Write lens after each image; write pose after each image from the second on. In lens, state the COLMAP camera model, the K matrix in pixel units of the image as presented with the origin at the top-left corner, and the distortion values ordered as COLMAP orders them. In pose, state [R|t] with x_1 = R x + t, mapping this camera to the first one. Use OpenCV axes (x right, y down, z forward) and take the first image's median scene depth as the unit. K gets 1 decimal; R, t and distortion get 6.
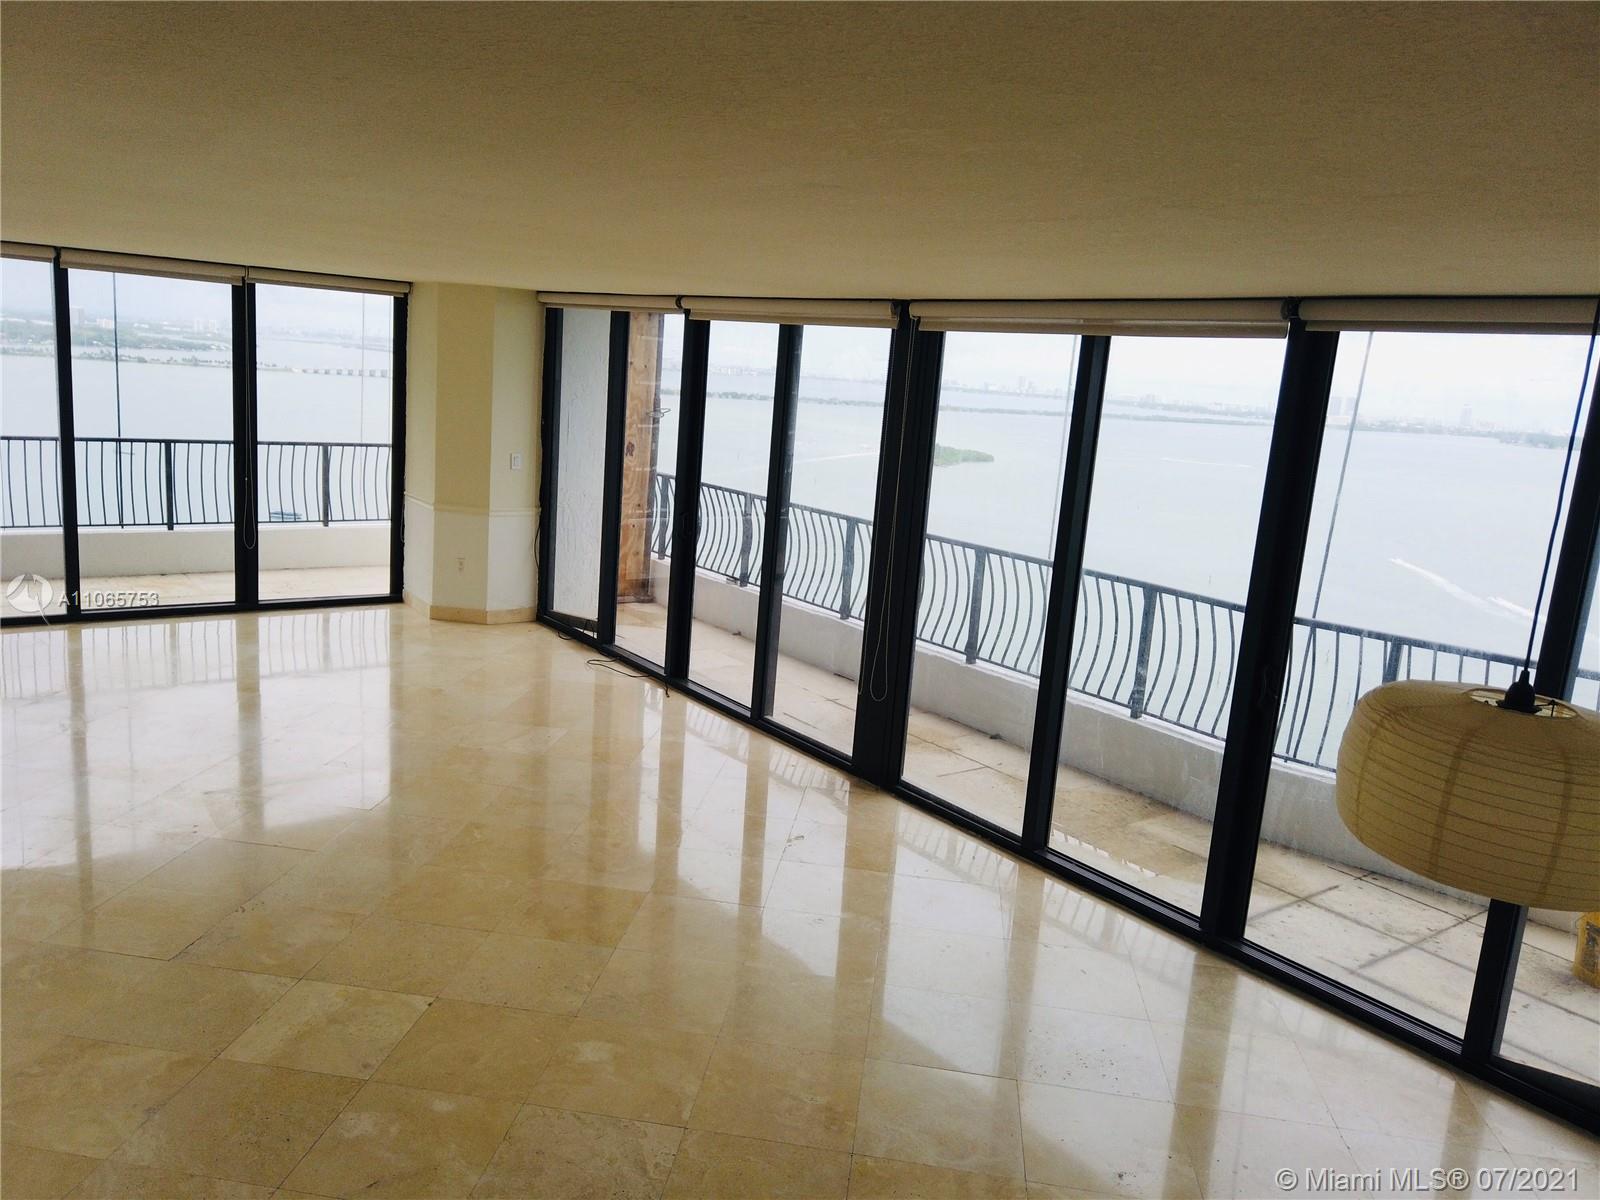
lens RADIAL K [[1197.8, 0, 789.3], [0, 1197.8, 605.3], [0, 0, 1]] dist [0.079669, -0.089165]
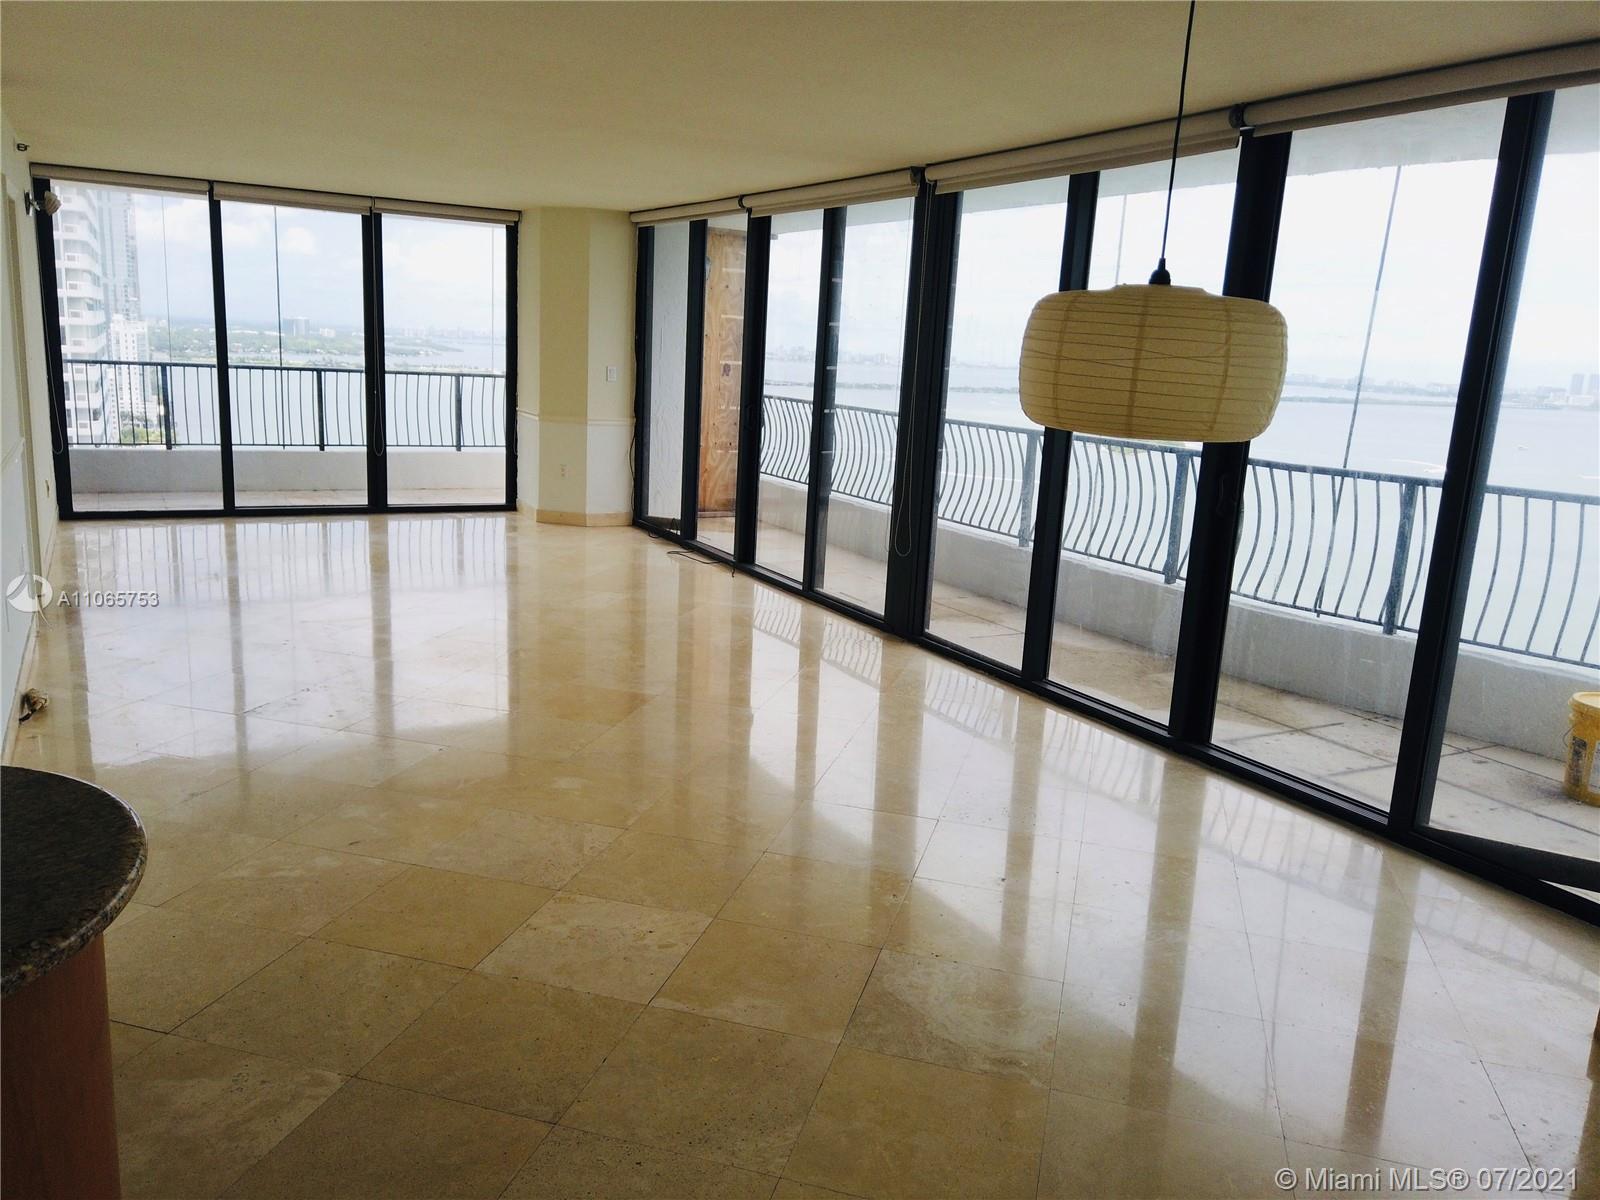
lens RADIAL K [[1197.8, 0, 789.3], [0, 1197.8, 605.3], [0, 0, 1]] dist [0.079669, -0.089165]
pose [[0.989194, 0.006222, -0.146482, 0.096827], [-0.005328, 0.999965, 0.006498, 0.086928], [0.146517, -0.005647, 0.989192, -0.044793]]
